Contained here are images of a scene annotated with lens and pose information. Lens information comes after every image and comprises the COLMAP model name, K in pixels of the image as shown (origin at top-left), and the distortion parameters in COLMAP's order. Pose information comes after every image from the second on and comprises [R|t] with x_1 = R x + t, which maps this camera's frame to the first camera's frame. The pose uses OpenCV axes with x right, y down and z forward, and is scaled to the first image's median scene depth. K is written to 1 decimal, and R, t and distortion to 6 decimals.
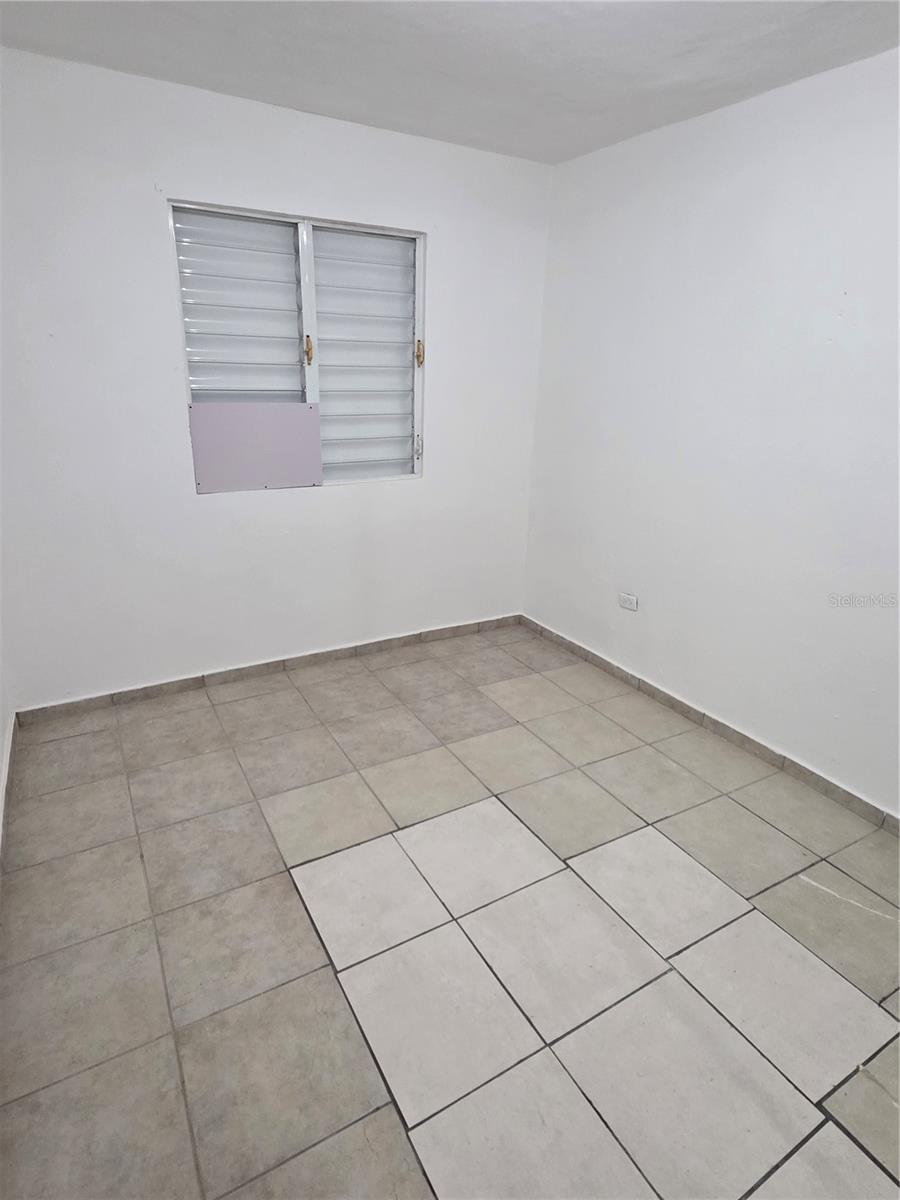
lens RADIAL K [[656.7, 0, 459.0], [0, 656.7, 592.3], [0, 0, 1]] dist [0.013006, -0.002131]
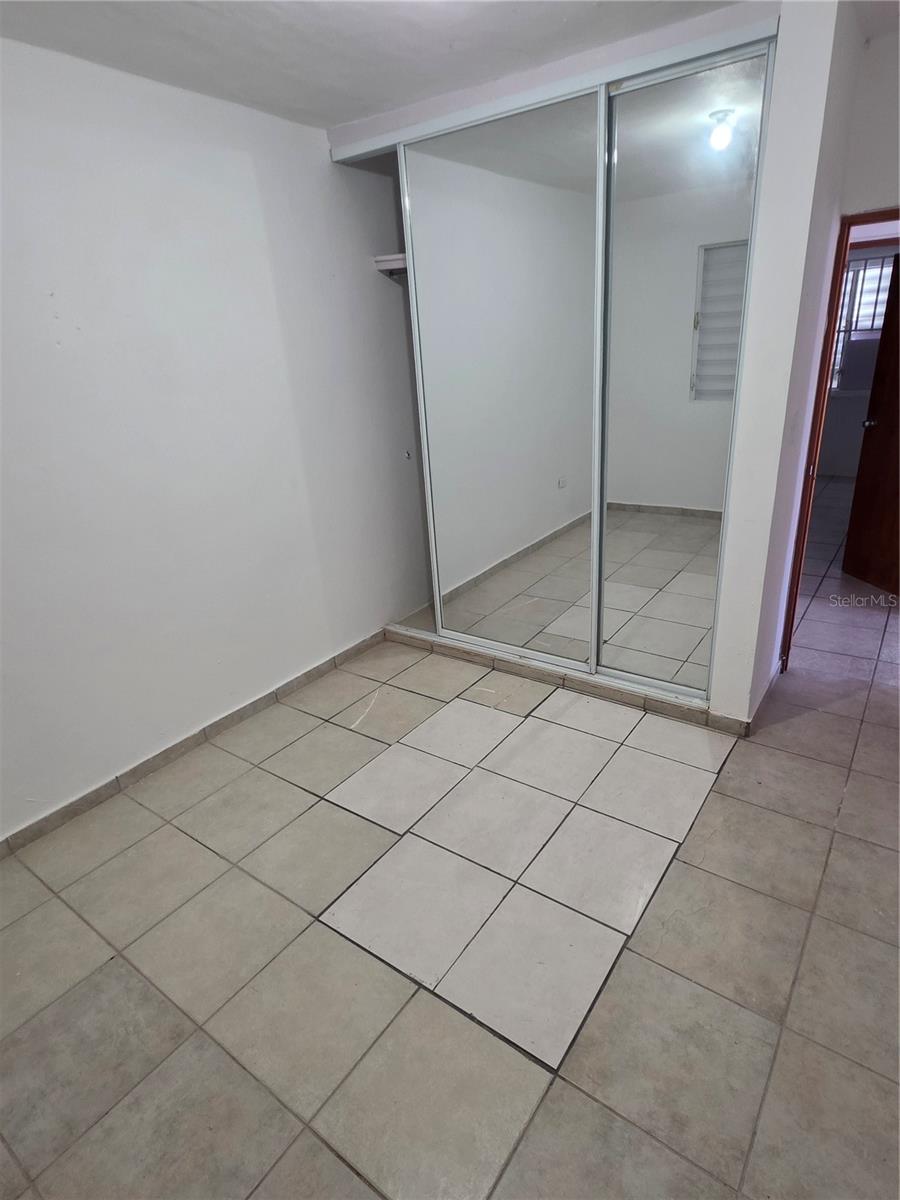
lens RADIAL K [[656.7, 0, 457.3], [0, 656.7, 595.5], [0, 0, 1]] dist [0.013006, -0.002131]
pose [[-0.404253, -0.331094, 0.852617, -0.724767], [0.347848, 0.806485, 0.478105, -0.414187], [-0.845920, 0.489857, -0.210853, 1.093954]]
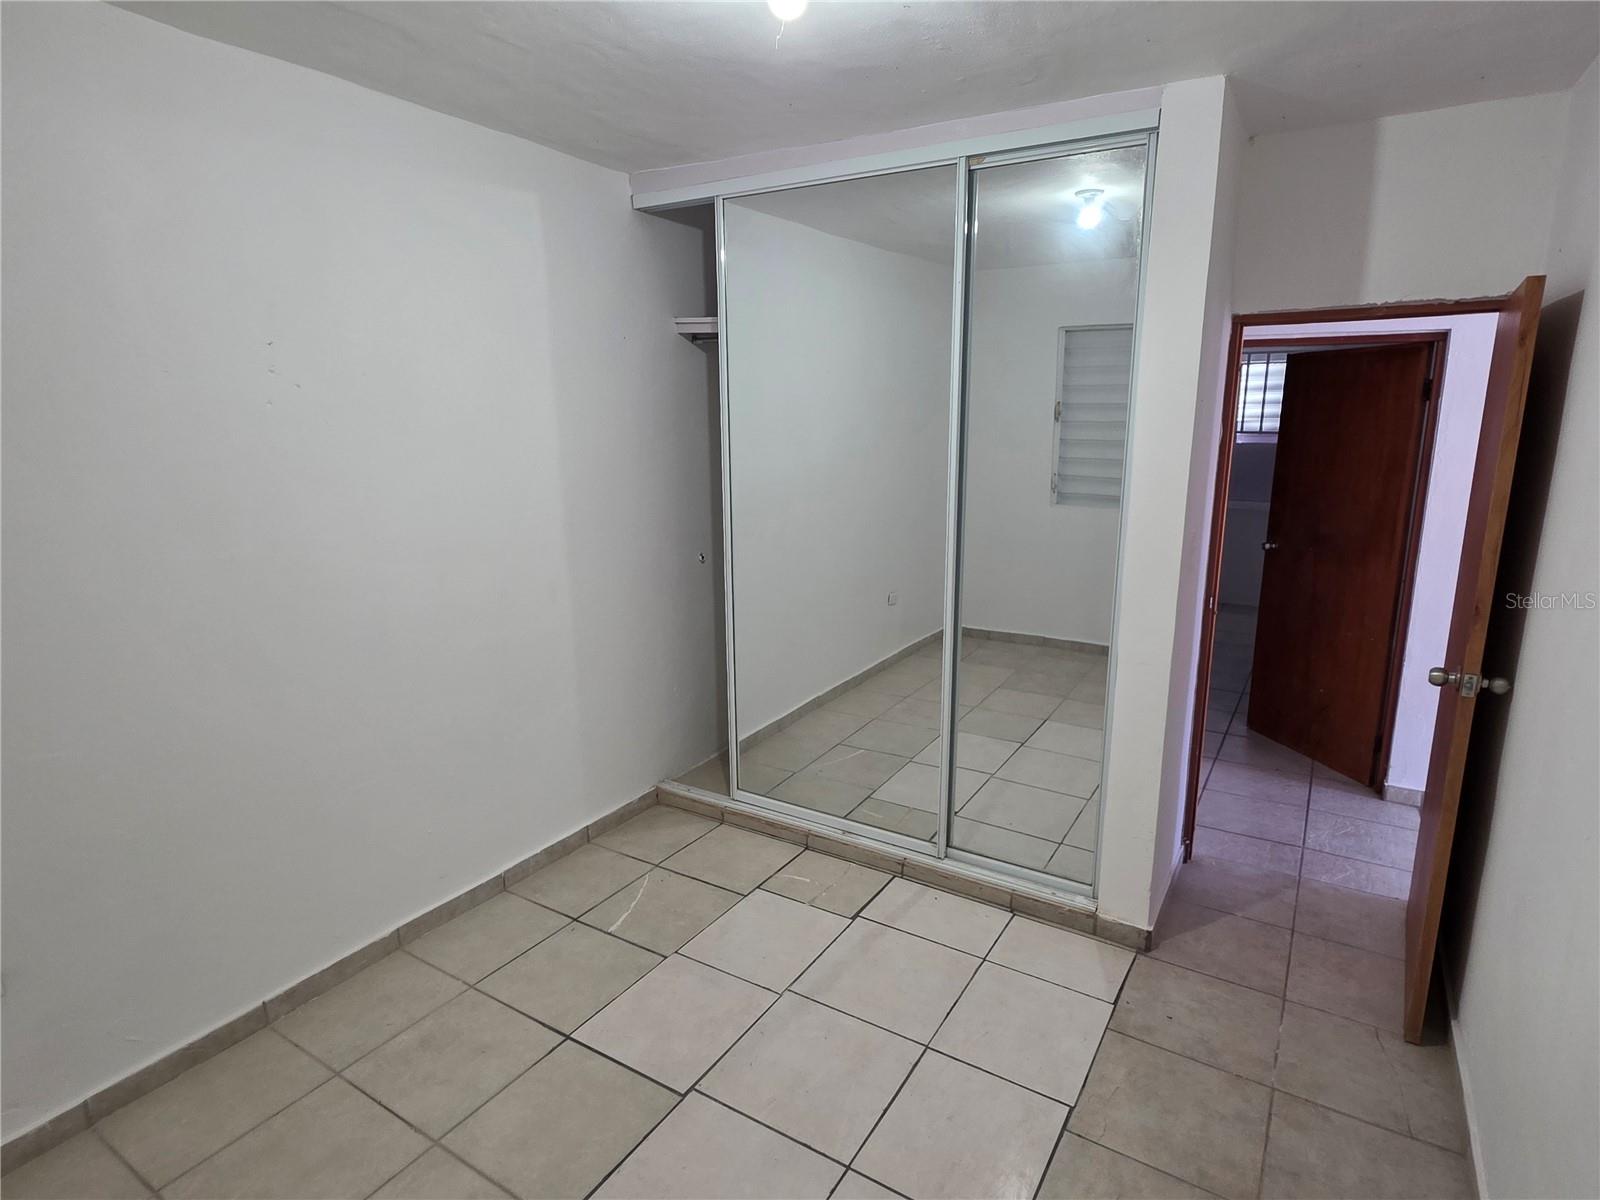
lens RADIAL K [[875.5, 0, 807.9], [0, 875.5, 587.8], [0, 0, 1]] dist [0.013006, -0.002131]
pose [[-0.461801, -0.199780, 0.864192, -0.722054], [0.283862, 0.889775, 0.357382, -0.456215], [-0.840335, 0.410351, -0.354189, 1.138715]]
